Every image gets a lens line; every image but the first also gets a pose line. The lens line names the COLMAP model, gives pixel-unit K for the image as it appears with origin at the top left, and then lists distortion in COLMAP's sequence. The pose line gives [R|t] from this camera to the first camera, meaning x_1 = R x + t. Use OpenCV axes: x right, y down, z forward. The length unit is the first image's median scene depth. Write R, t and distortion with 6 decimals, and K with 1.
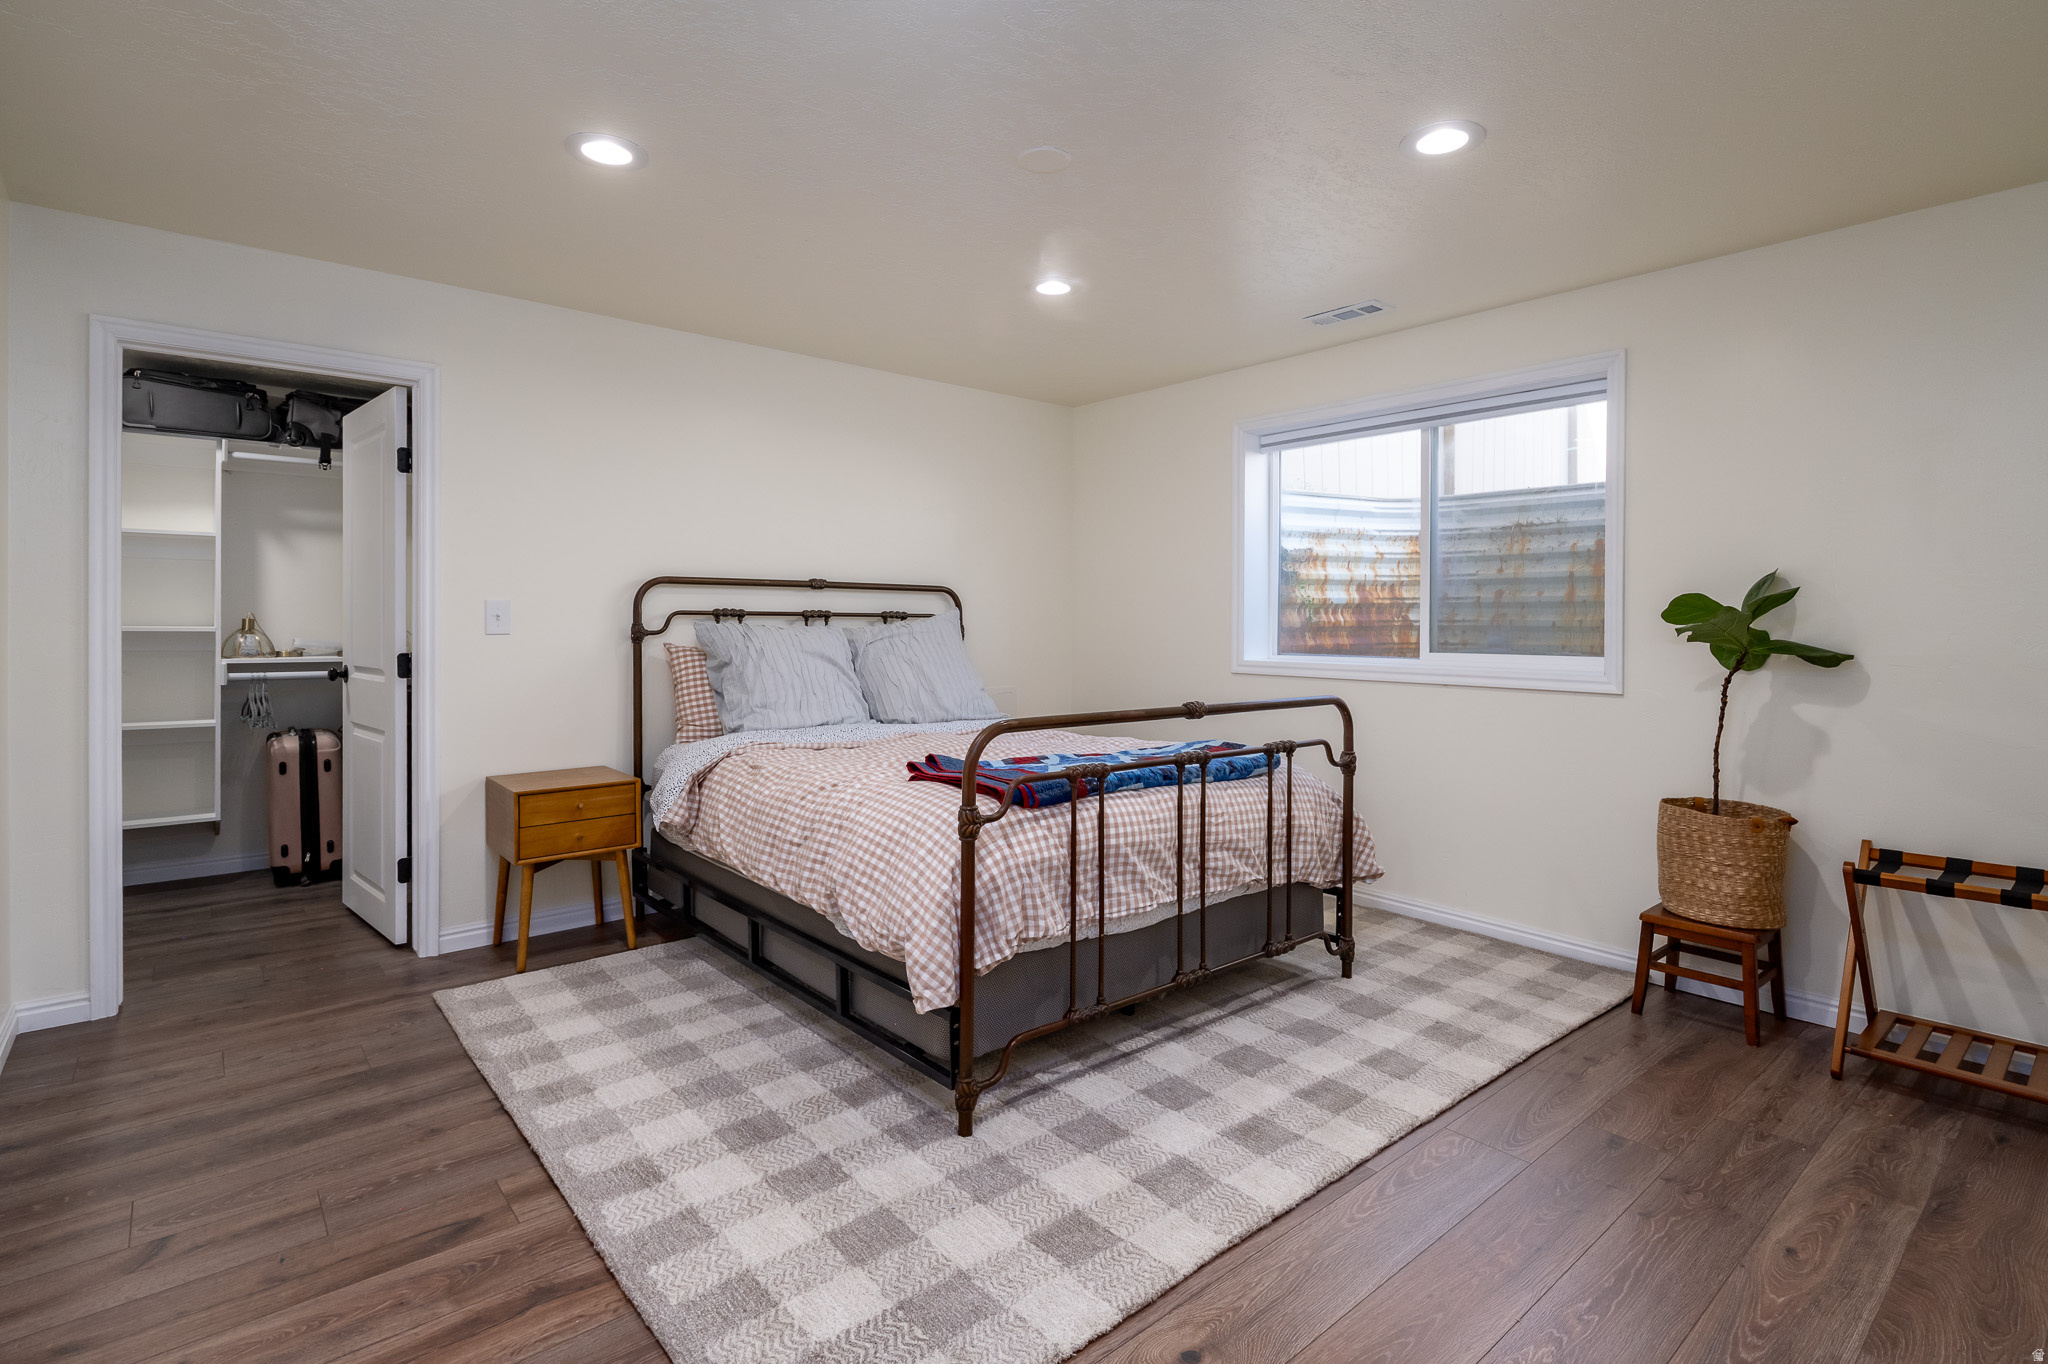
lens RADIAL K [[1002.5, 0, 1036.3], [0, 1002.5, 631.7], [0, 0, 1]] dist [-0.000695, -0.011971]
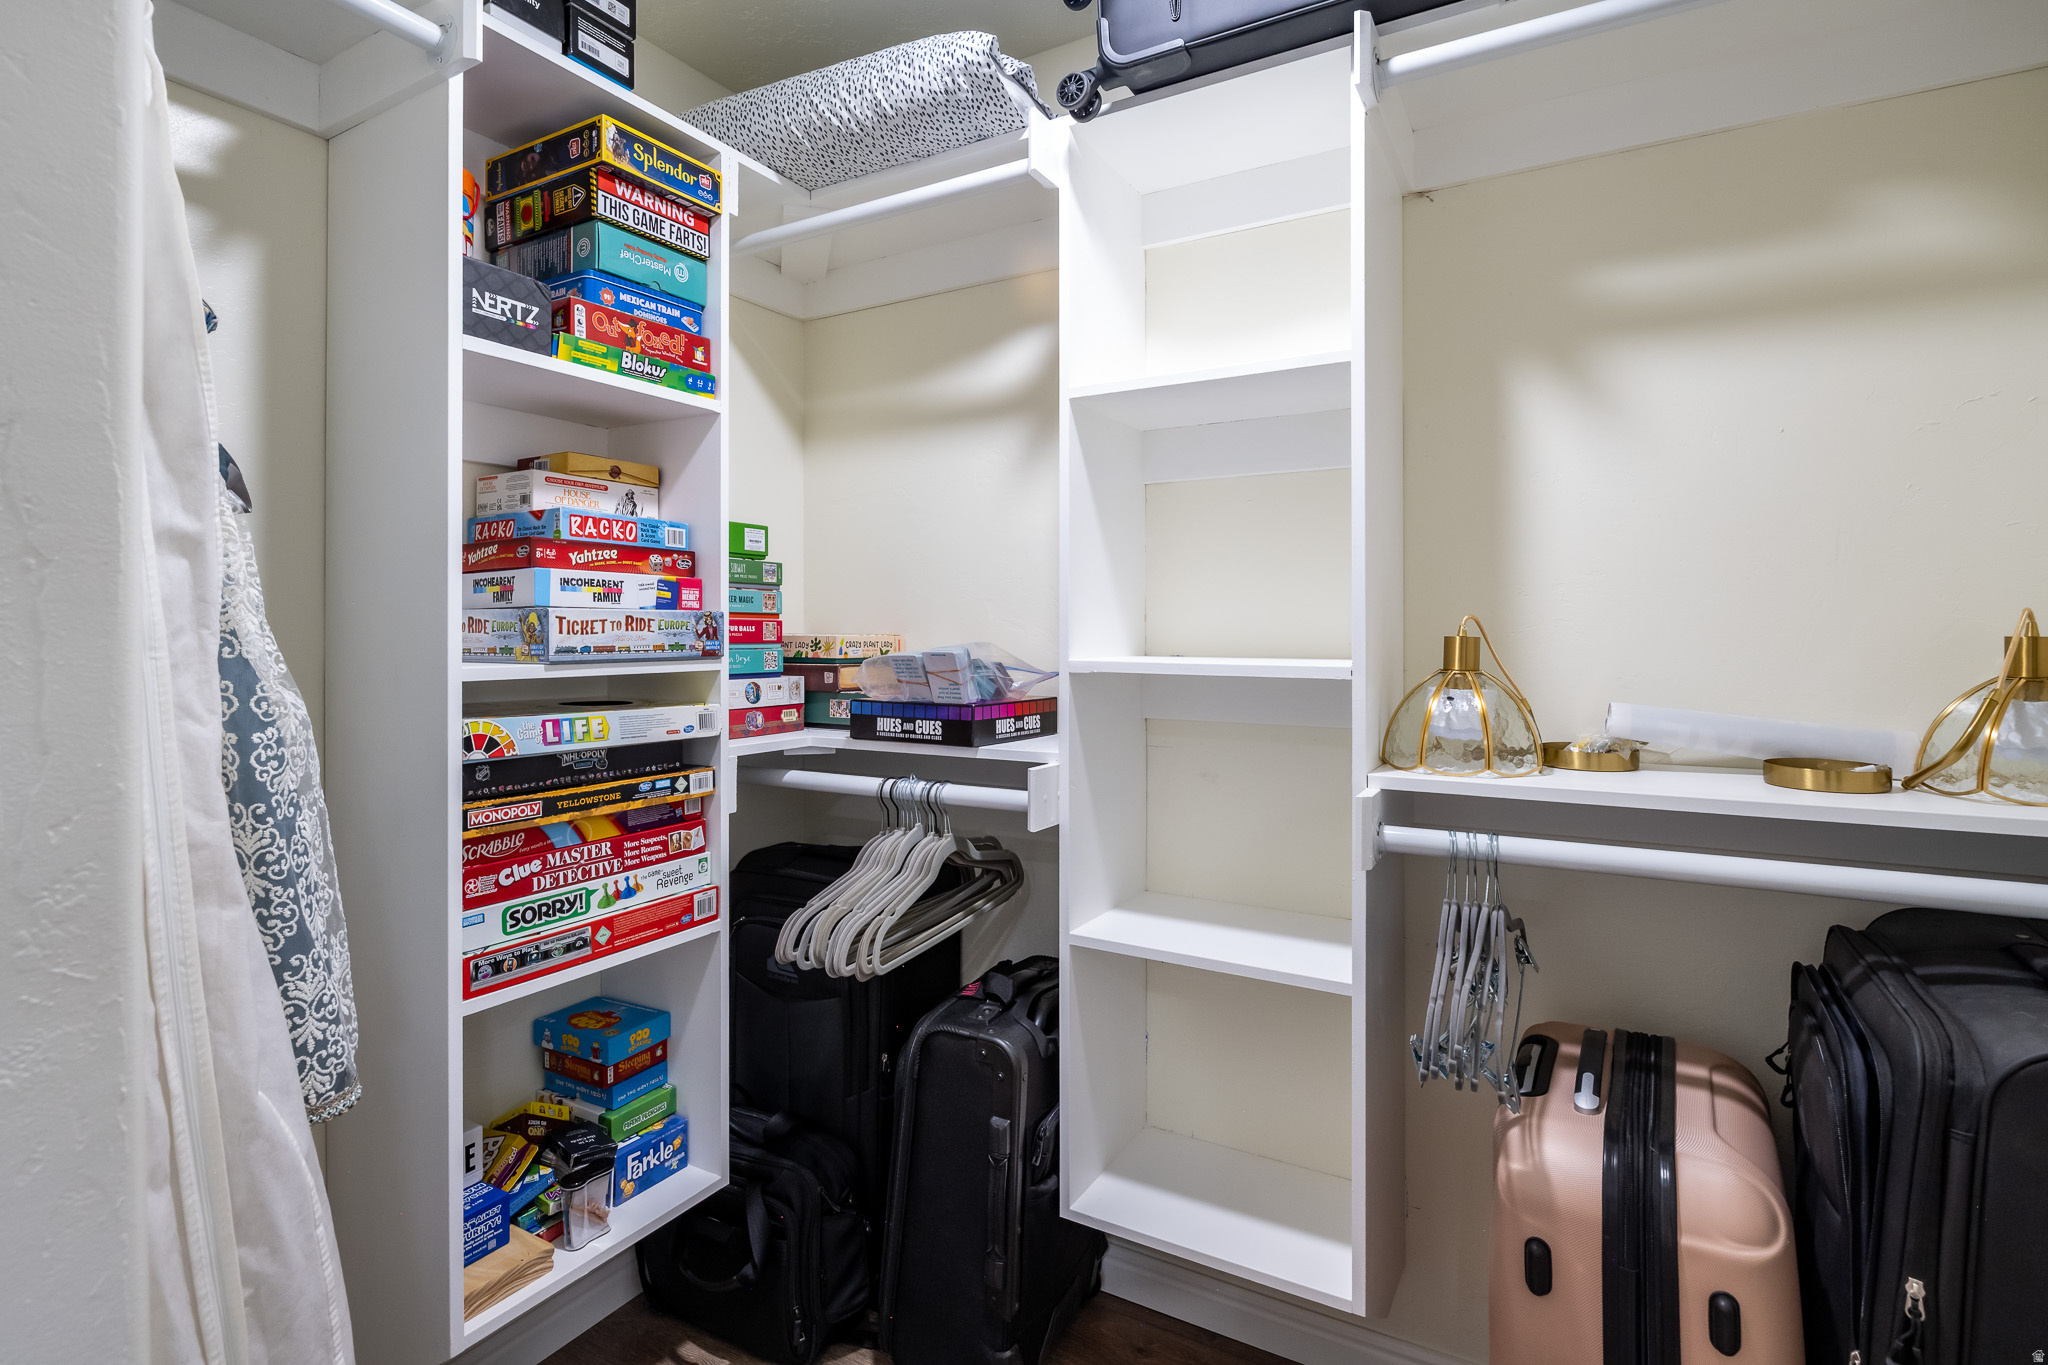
lens RADIAL K [[1002.5, 0, 1036.3], [0, 1002.5, 632.2], [0, 0, 1]] dist [-0.000695, -0.011971]
pose [[0.339322, -0.008650, -0.940631, -0.562927], [-0.000070, 0.999957, -0.009221, -0.011377], [0.940670, 0.003195, 0.339307, 0.794908]]
